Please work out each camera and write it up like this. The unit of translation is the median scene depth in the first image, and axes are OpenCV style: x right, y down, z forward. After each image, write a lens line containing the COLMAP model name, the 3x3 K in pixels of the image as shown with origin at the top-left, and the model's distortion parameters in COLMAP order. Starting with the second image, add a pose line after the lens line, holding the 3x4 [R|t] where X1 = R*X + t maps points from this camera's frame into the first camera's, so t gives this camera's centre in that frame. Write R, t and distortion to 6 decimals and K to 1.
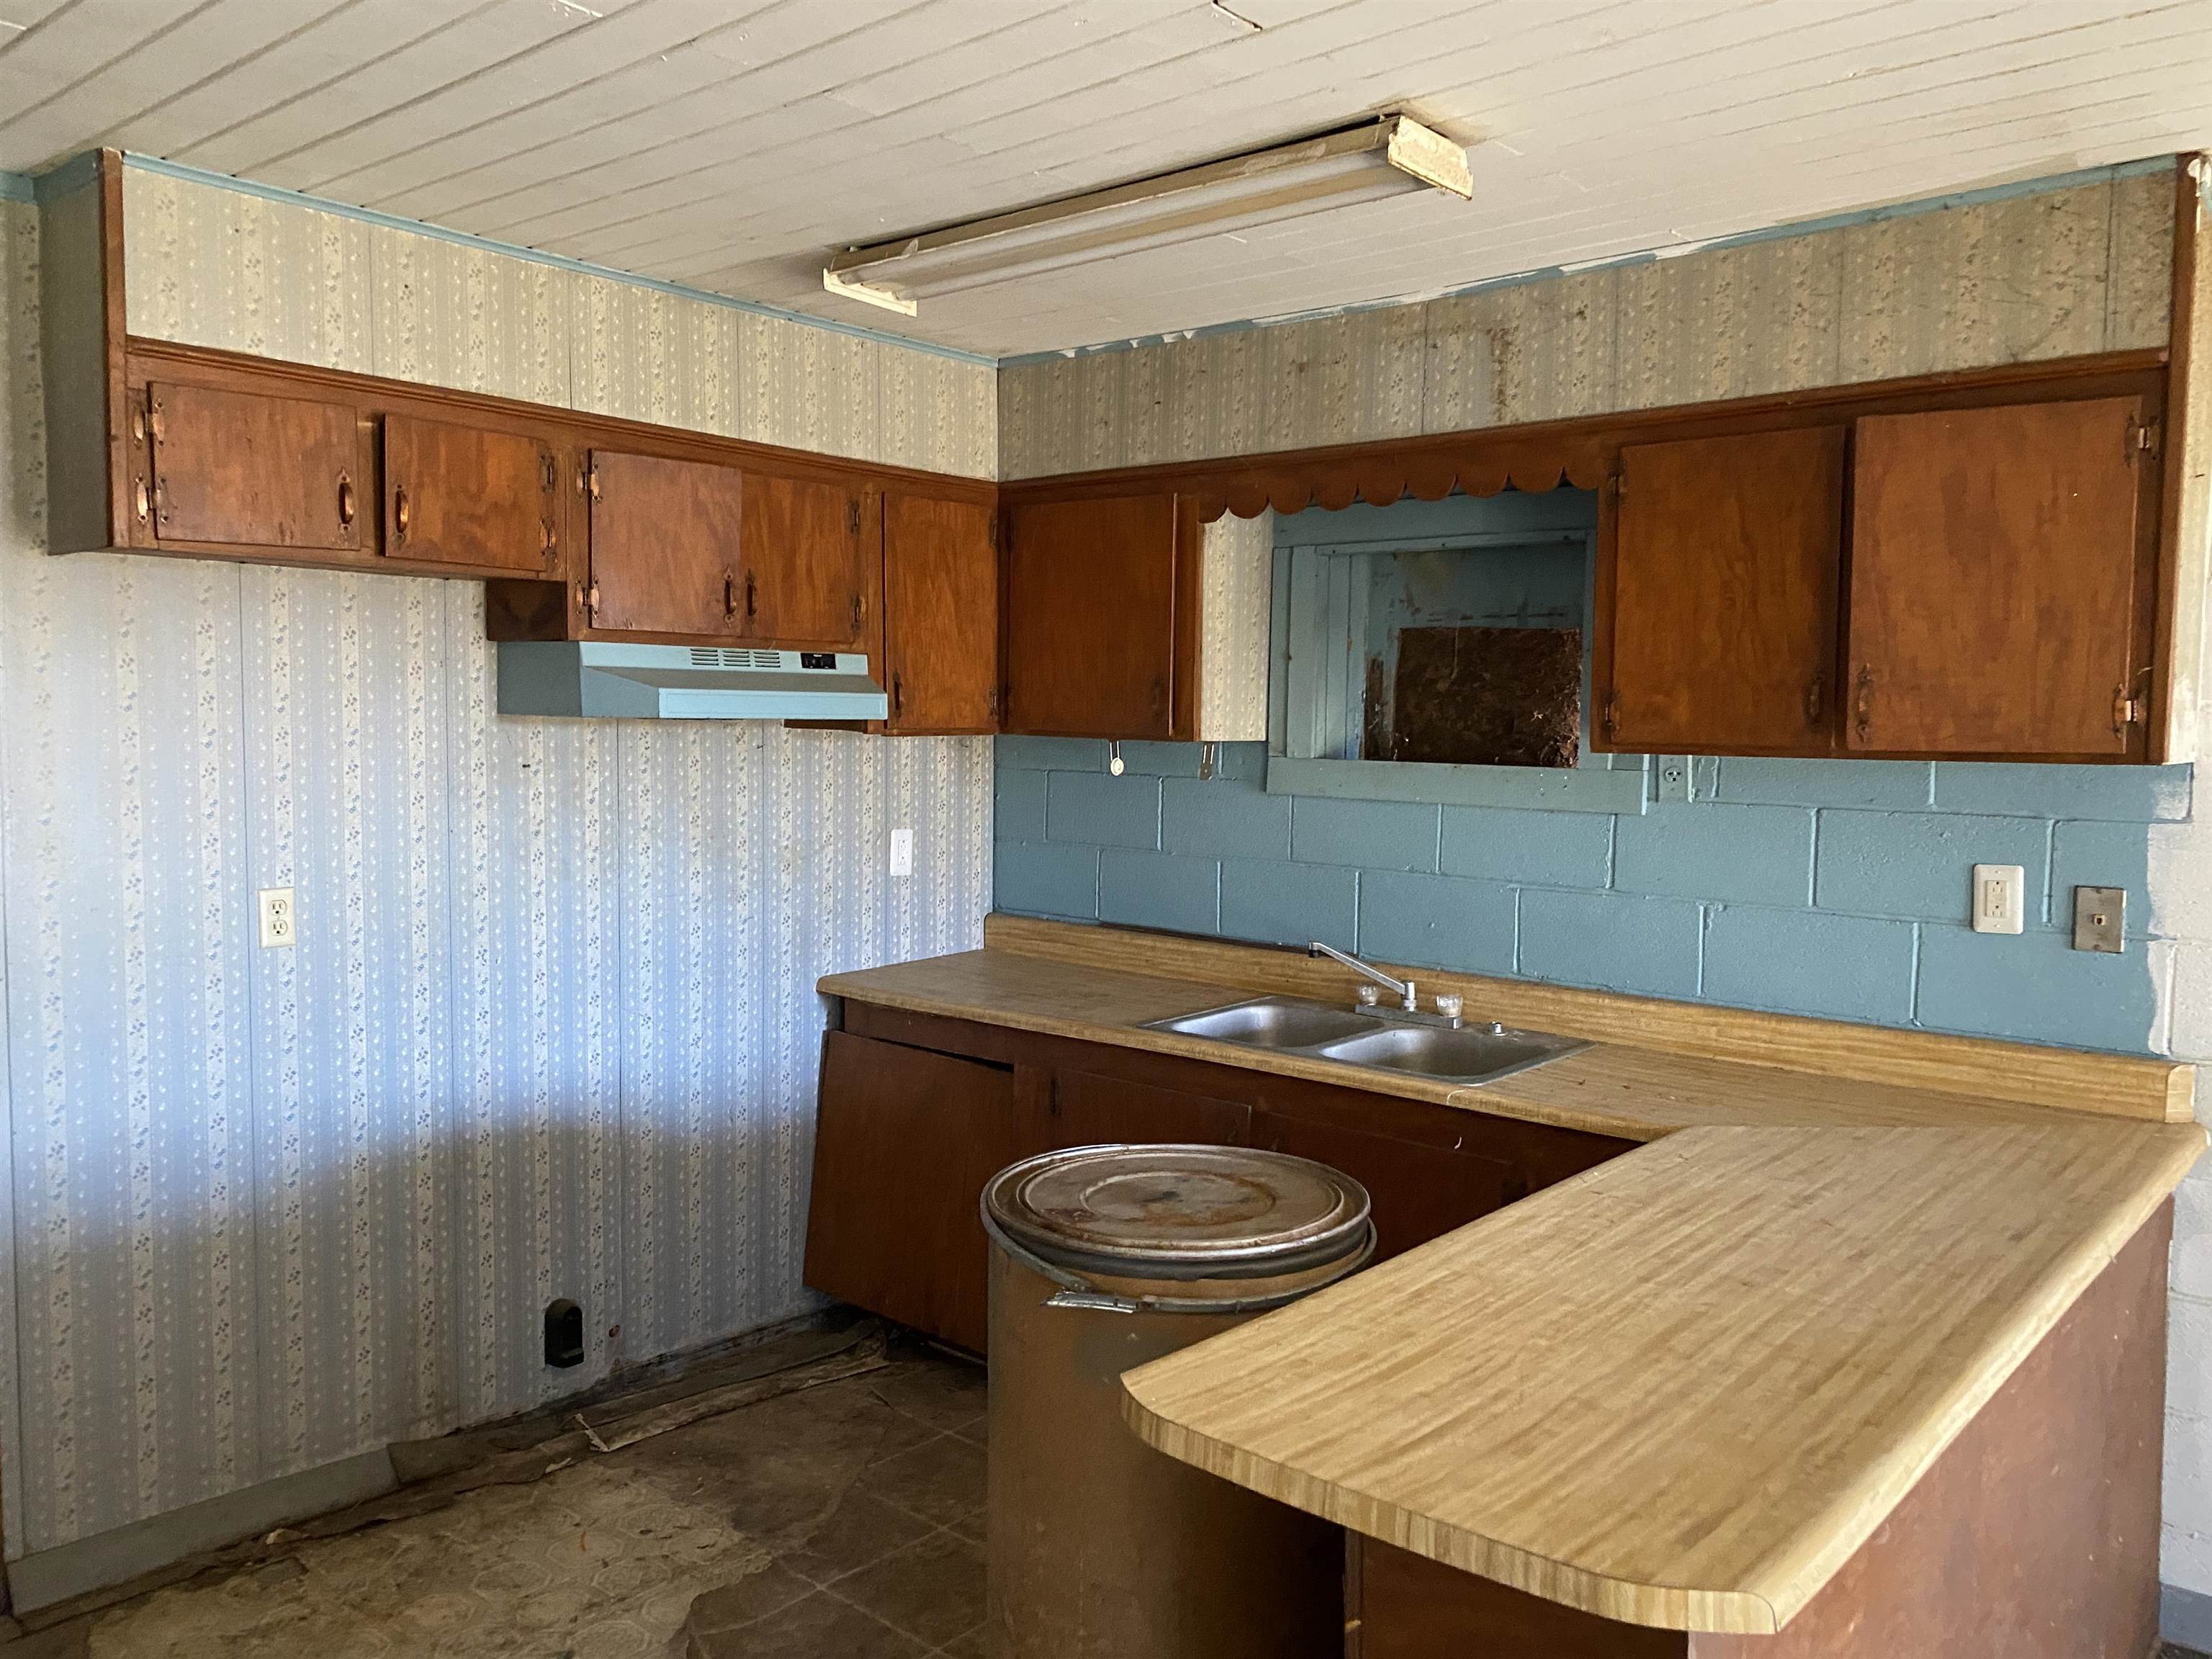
lens RADIAL K [[1712.9, 0, 1095.9], [0, 1712.9, 834.7], [0, 0, 1]] dist [0.055400, -0.061808]
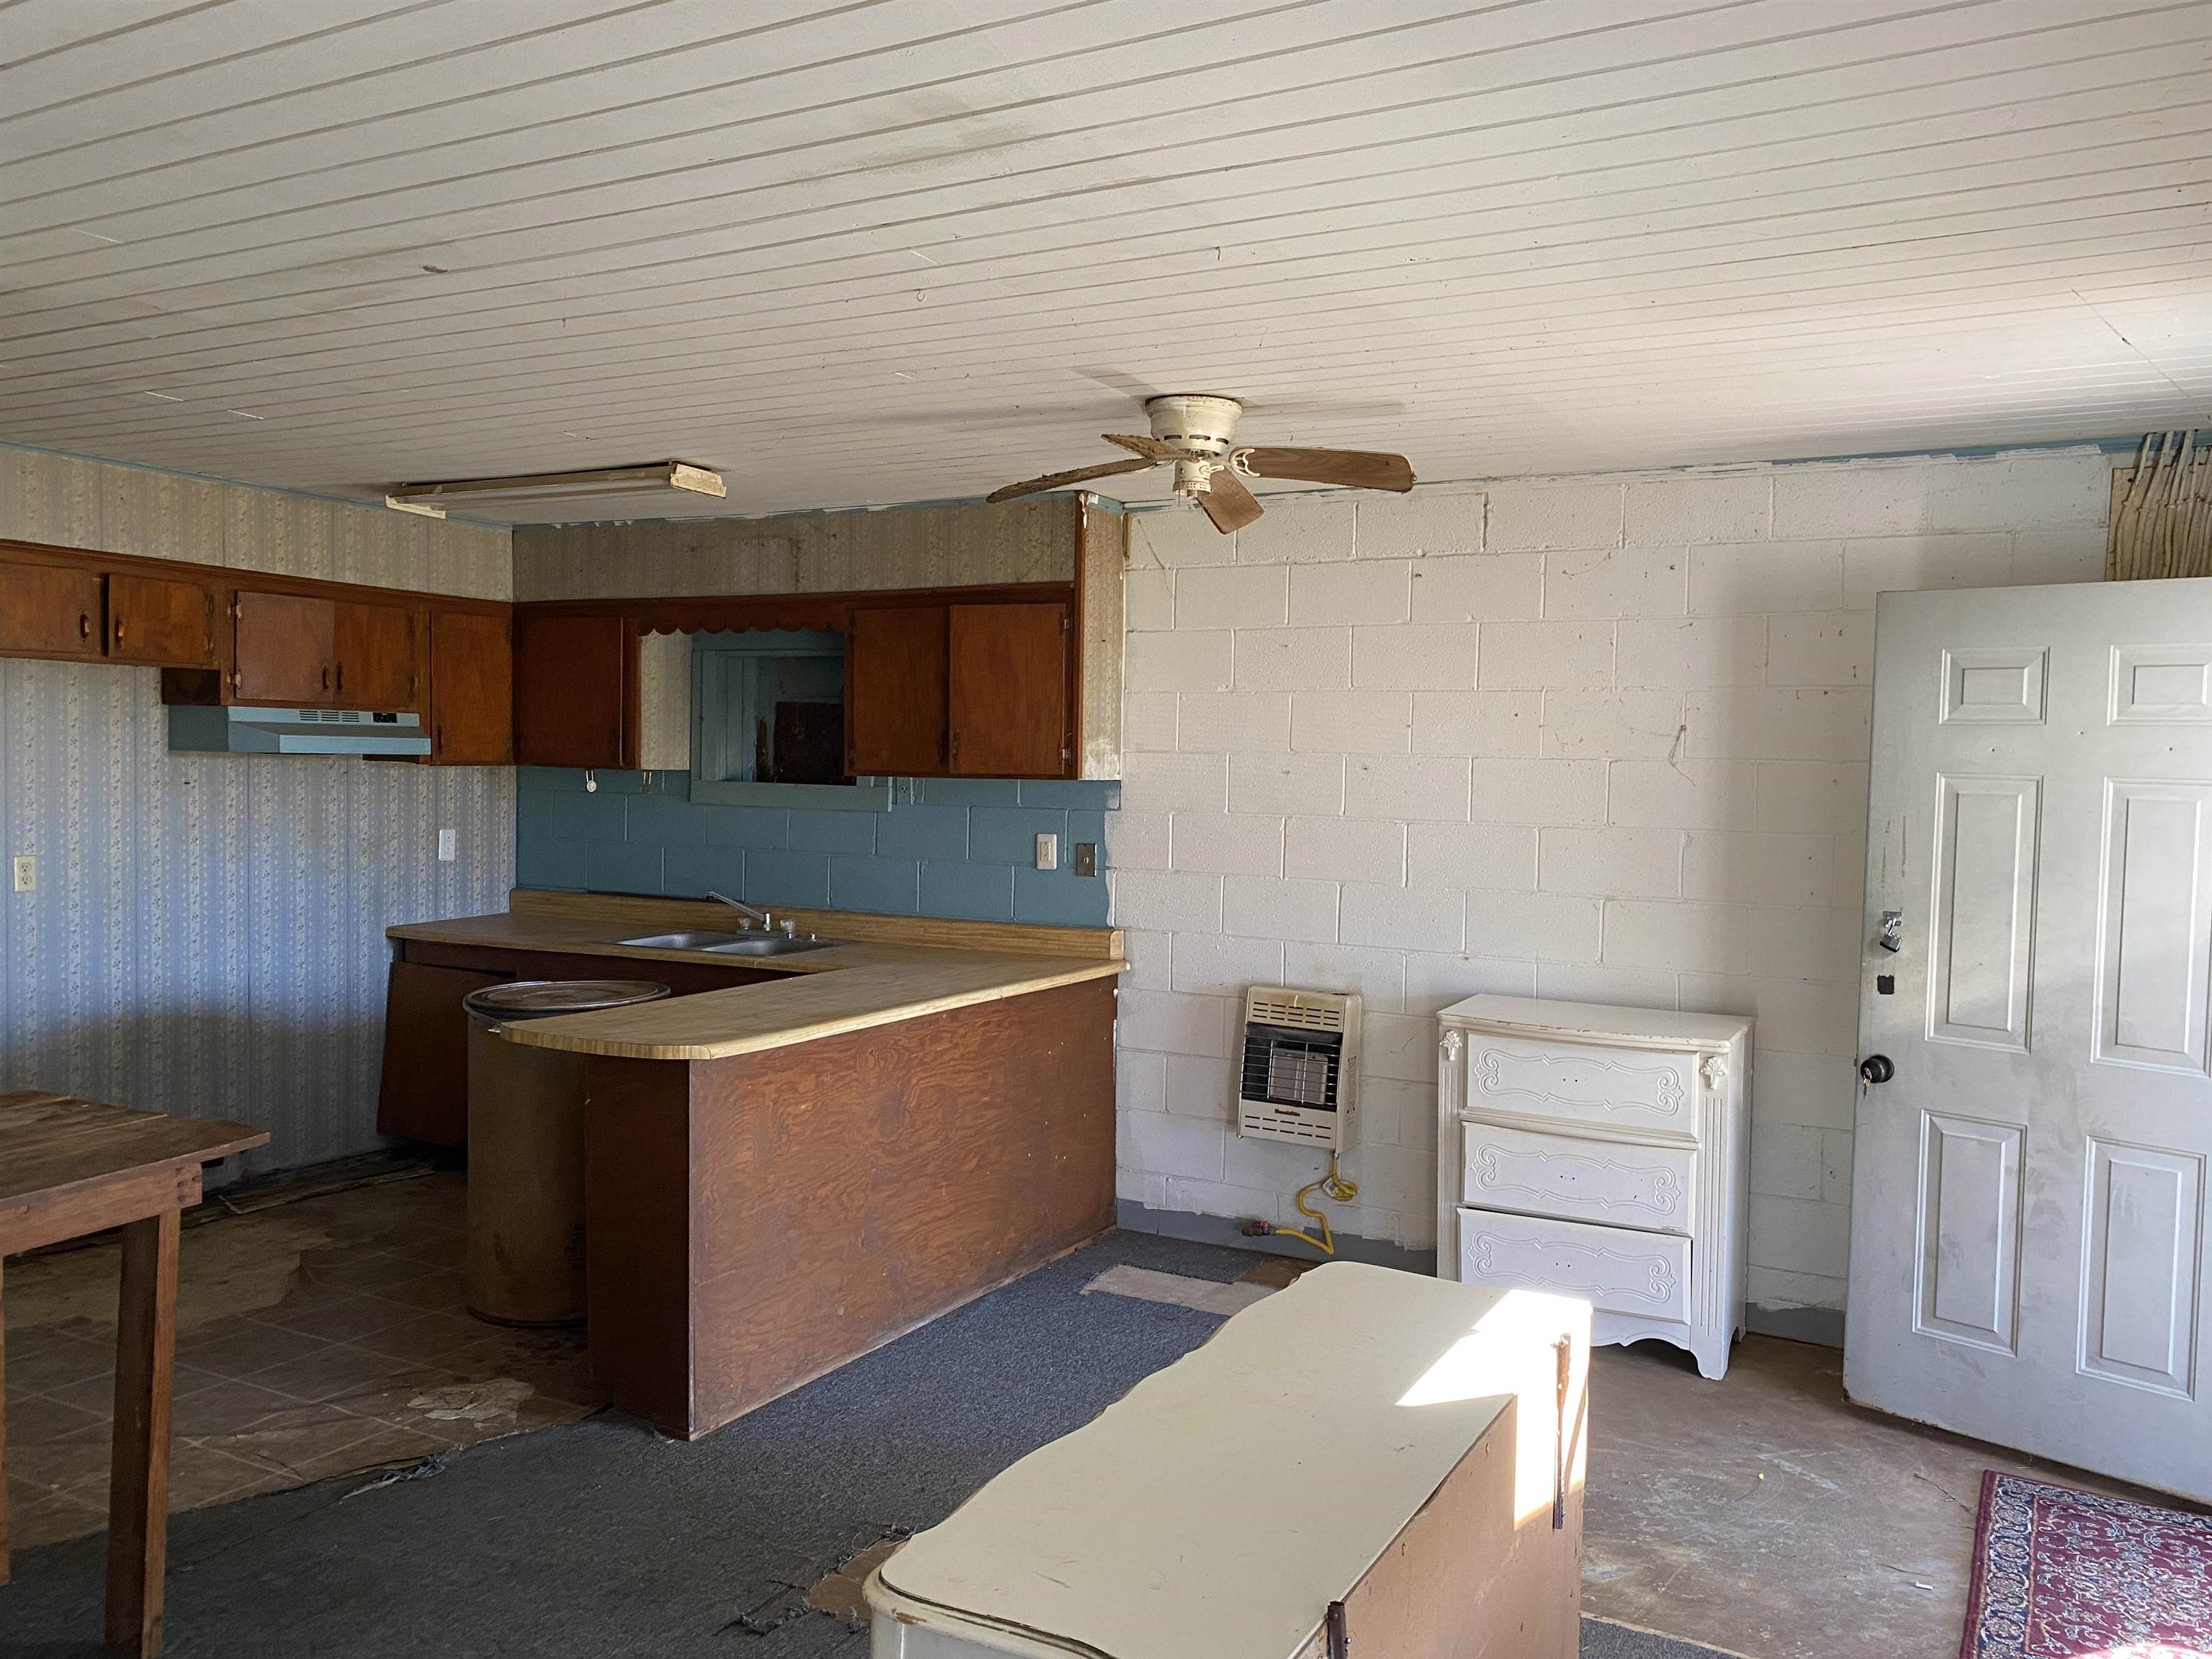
lens RADIAL K [[1712.9, 0, 1113.9], [0, 1712.9, 829.9], [0, 0, 1]] dist [0.055400, -0.061808]
pose [[0.974742, -0.004254, 0.223292, 0.152757], [0.010904, 0.999533, -0.028555, 0.061103], [-0.223066, 0.030268, 0.974333, -0.779765]]
